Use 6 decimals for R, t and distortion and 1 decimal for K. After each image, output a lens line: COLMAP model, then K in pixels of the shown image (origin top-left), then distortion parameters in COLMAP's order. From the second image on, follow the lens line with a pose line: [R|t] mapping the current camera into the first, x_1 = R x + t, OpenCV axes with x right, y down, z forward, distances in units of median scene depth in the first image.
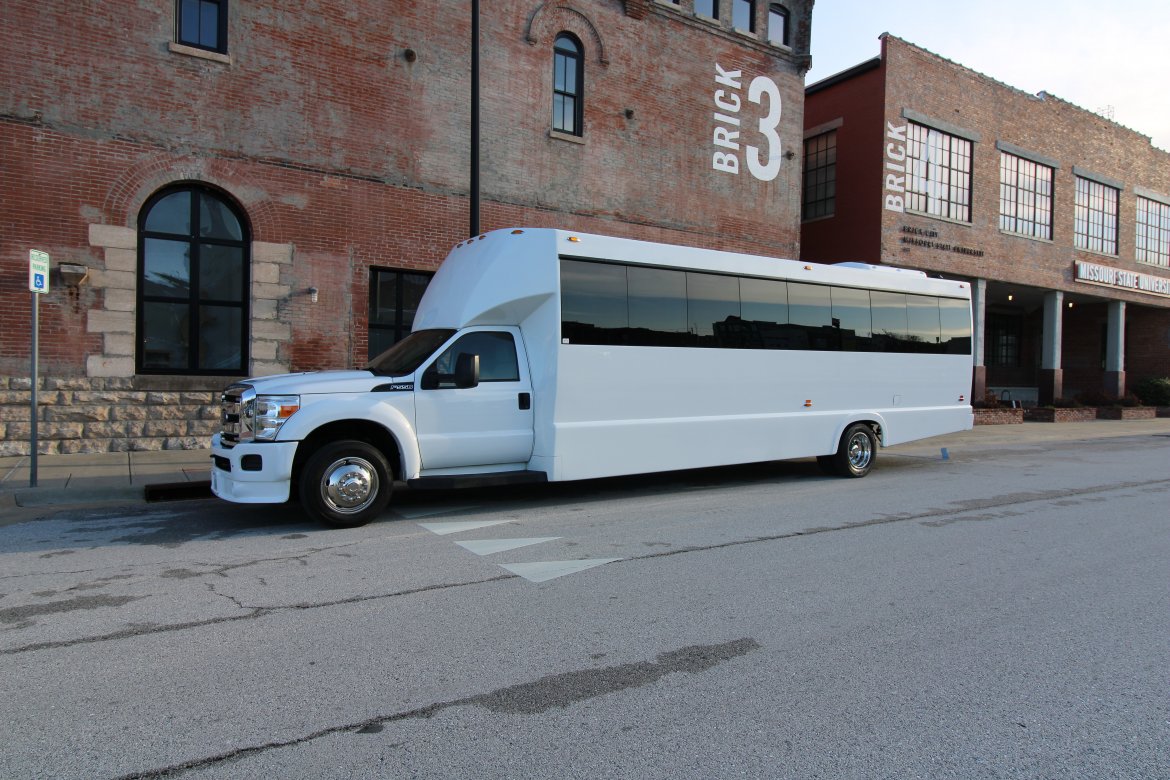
lens RADIAL K [[743.7, 0, 599.1], [0, 743.7, 385.2], [0, 0, 1]] dist [0.013563, -0.012764]
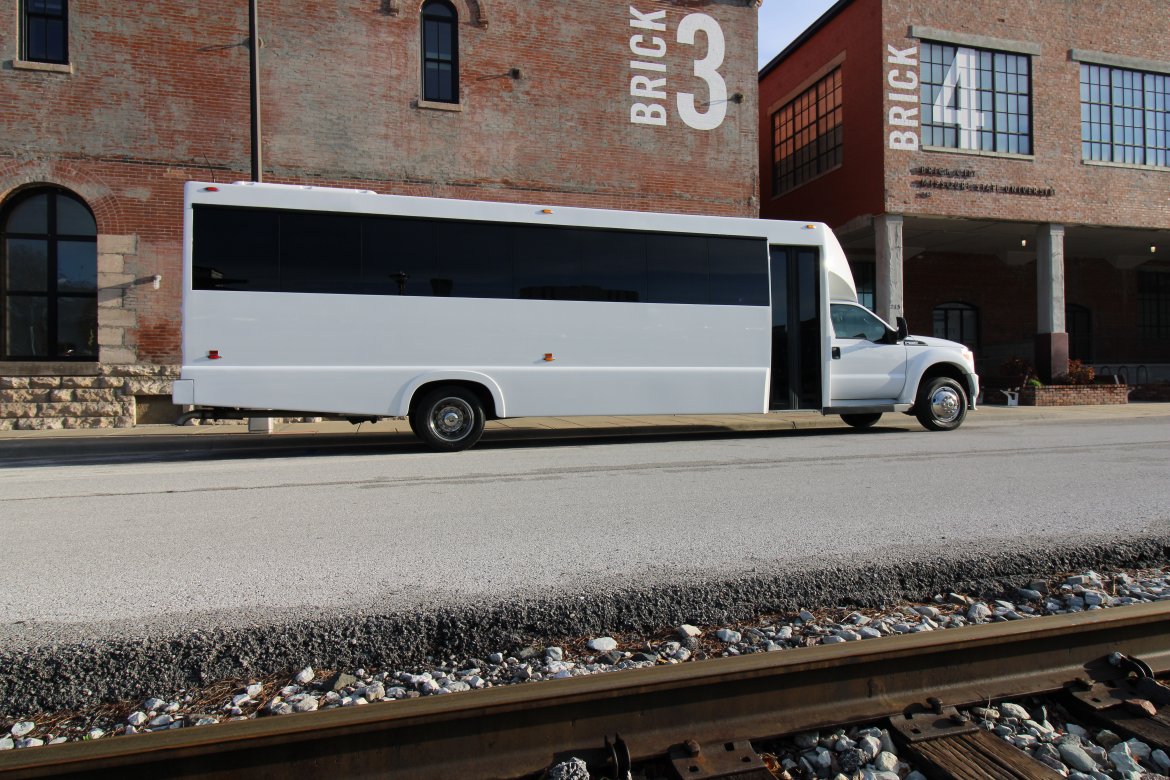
lens RADIAL K [[743.7, 0, 592.5], [0, 743.7, 378.4], [0, 0, 1]] dist [0.013563, -0.012764]
pose [[0.957629, -0.032628, -0.286150, 0.402472], [0.026680, 0.999340, -0.024661, 0.045147], [0.286766, 0.015982, 0.957867, 0.144327]]
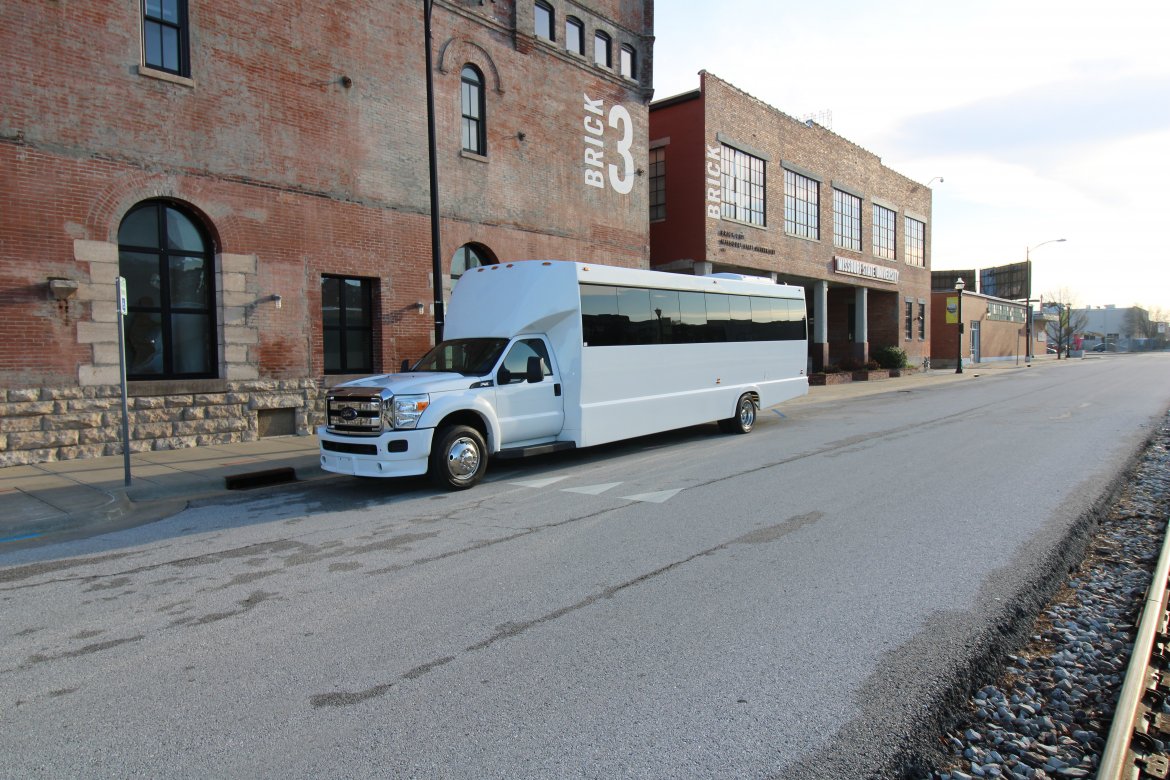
lens RADIAL K [[743.7, 0, 598.0], [0, 743.7, 383.2], [0, 0, 1]] dist [0.013563, -0.012764]
pose [[0.955151, -0.045385, 0.292622, -0.209951], [0.037315, 0.998755, 0.033105, -0.016051], [-0.293760, -0.020701, 0.955655, -0.153814]]
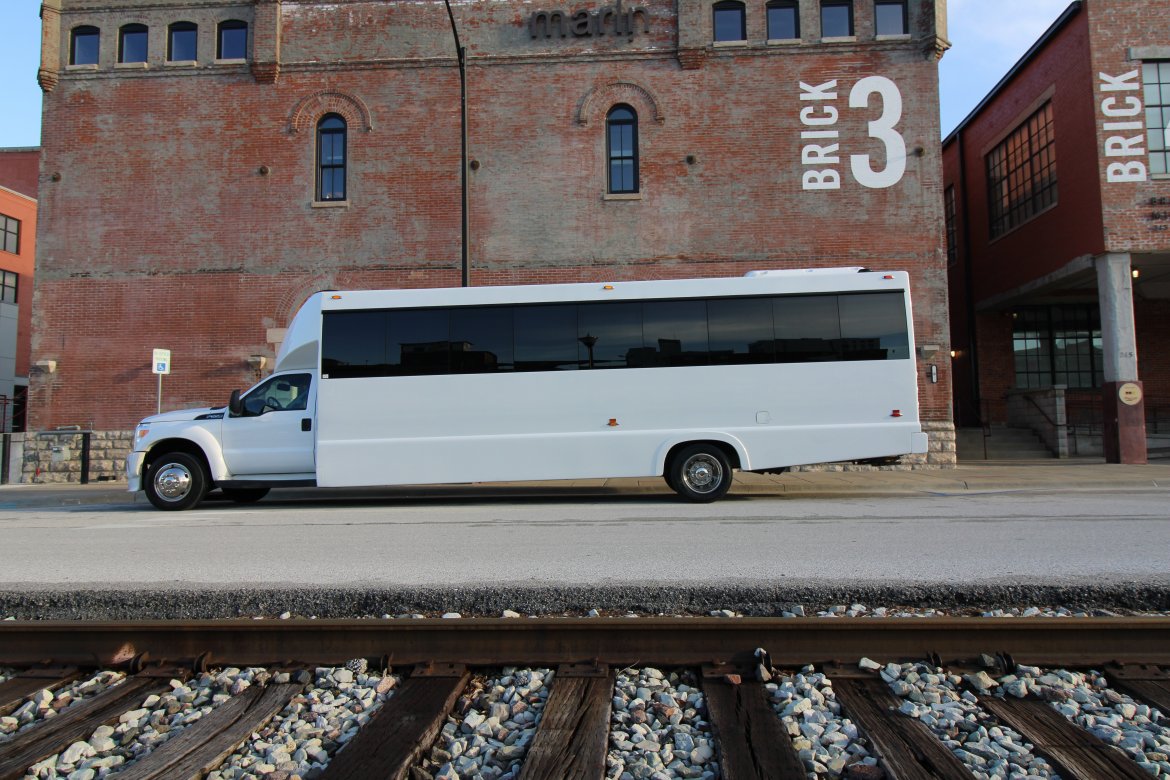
lens RADIAL K [[743.7, 0, 593.4], [0, 743.7, 382.8], [0, 0, 1]] dist [0.013563, -0.012764]
pose [[0.806197, -0.076738, -0.586650, 0.533248], [0.021871, 0.994741, -0.100064, 0.044656], [0.591243, 0.067840, 0.803635, 0.119284]]
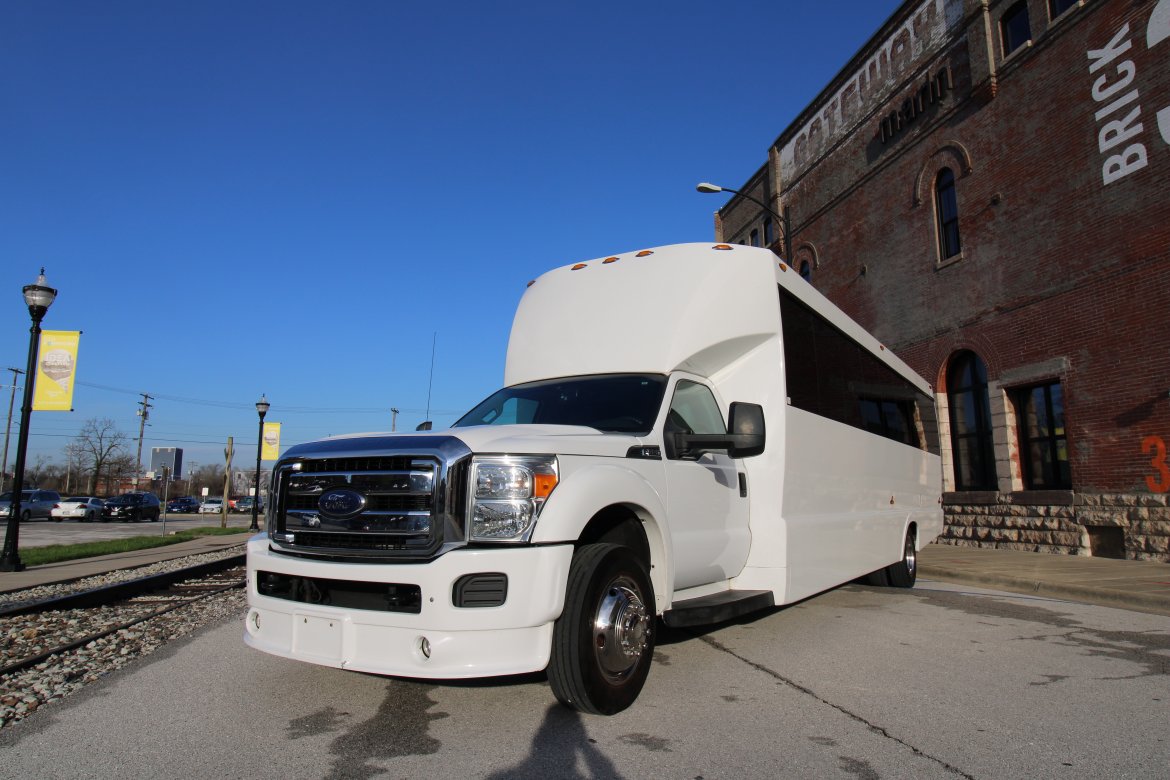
lens RADIAL K [[743.7, 0, 581.7], [0, 743.7, 380.5], [0, 0, 1]] dist [0.013563, -0.012764]
pose [[-0.389673, -0.162513, -0.906501, 1.096955], [-0.011271, 0.985075, -0.171754, 0.026804], [0.920884, -0.056711, -0.385689, 0.906231]]
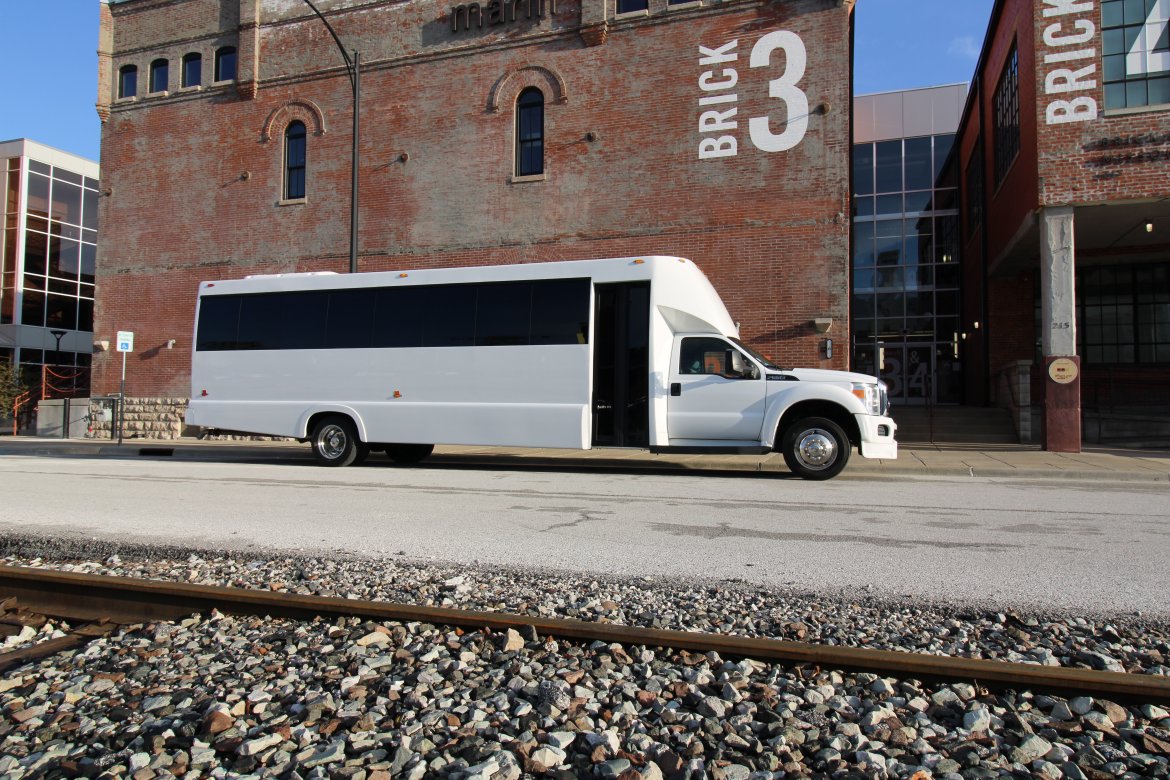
lens RADIAL K [[743.7, 0, 595.0], [0, 743.7, 381.0], [0, 0, 1]] dist [0.013563, -0.012764]
pose [[0.614979, -0.051649, -0.786850, 0.876913], [-0.005124, 0.997570, -0.069486, 0.049197], [0.788526, 0.046764, 0.613220, 0.400498]]
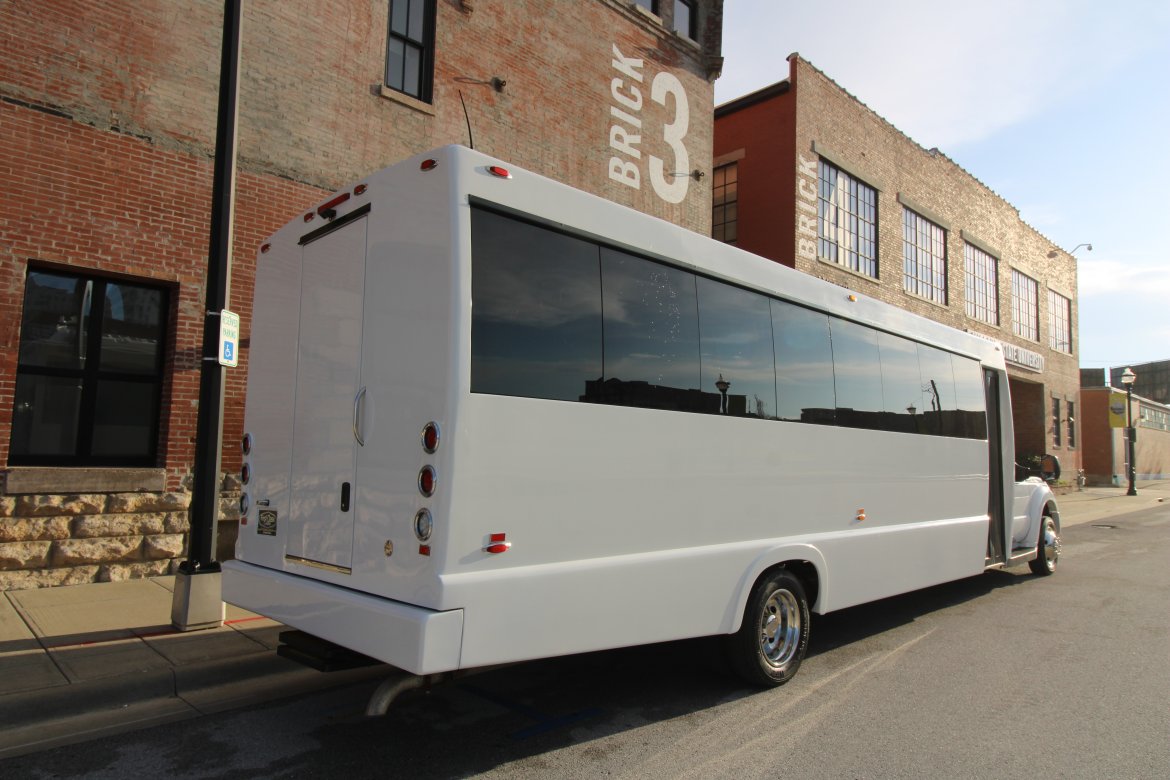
lens RADIAL K [[743.7, 0, 593.2], [0, 743.7, 382.0], [0, 0, 1]] dist [0.013563, -0.012764]
pose [[0.979482, 0.023656, 0.200140, -0.007970], [-0.004335, 0.995330, -0.096431, -0.016927], [-0.201486, 0.093584, 0.975010, 0.332391]]
